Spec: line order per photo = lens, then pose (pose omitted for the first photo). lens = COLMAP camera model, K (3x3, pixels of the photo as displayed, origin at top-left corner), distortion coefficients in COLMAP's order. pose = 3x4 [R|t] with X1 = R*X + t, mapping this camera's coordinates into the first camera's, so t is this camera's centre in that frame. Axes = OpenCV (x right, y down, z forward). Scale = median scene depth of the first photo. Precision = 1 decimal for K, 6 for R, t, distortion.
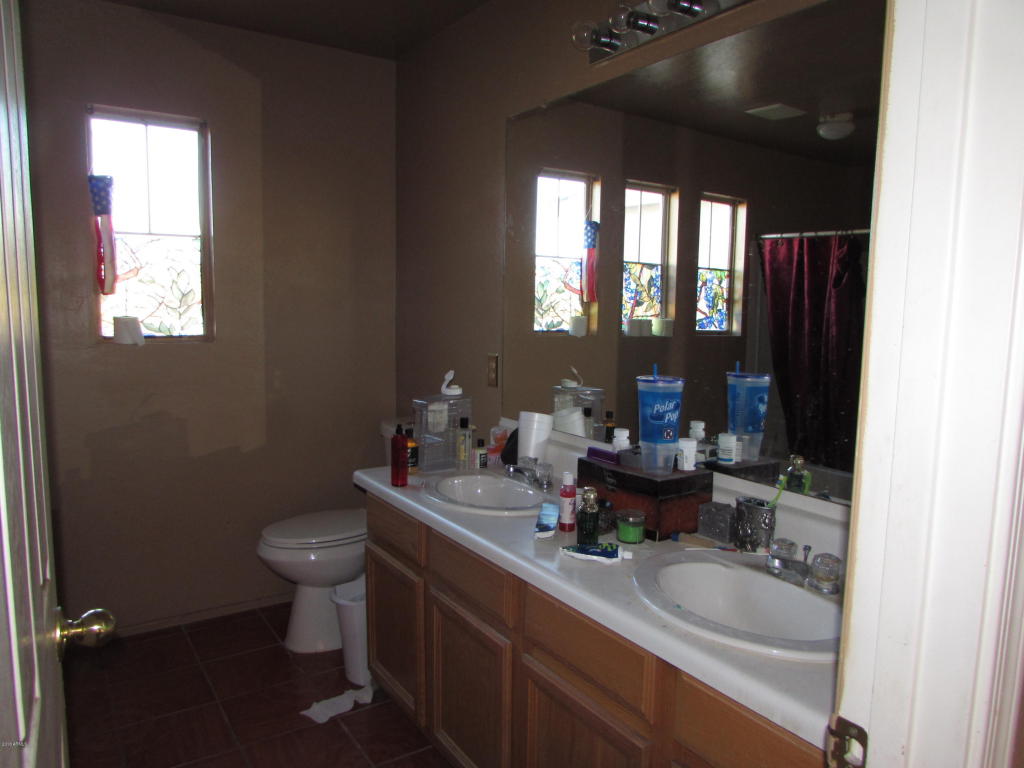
lens RADIAL K [[735.8, 0, 515.0], [0, 735.8, 392.3], [0, 0, 1]] dist [-0.029504, -0.000584]
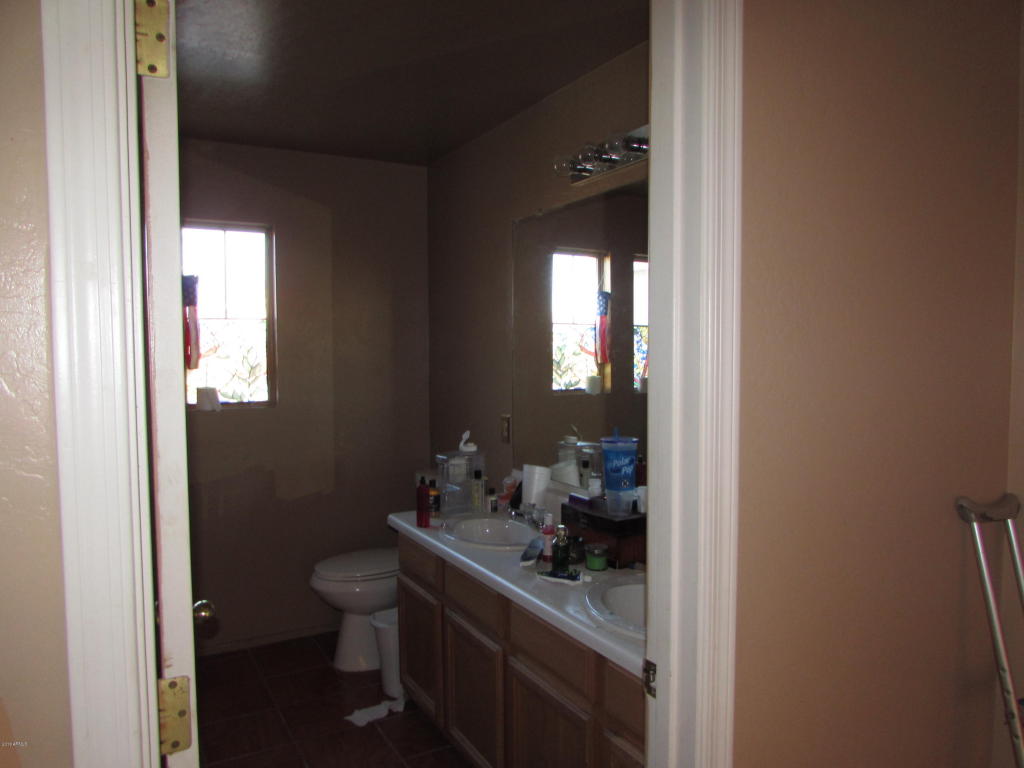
lens RADIAL K [[772.7, 0, 512.0], [0, 772.7, 384.0], [0, 0, 1]] dist [-0.052778, 0.000133]
pose [[0.995838, -0.016554, -0.089625, 0.098802], [0.010384, 0.997571, -0.068875, -0.017879], [0.090548, 0.067658, 0.993591, -0.250401]]
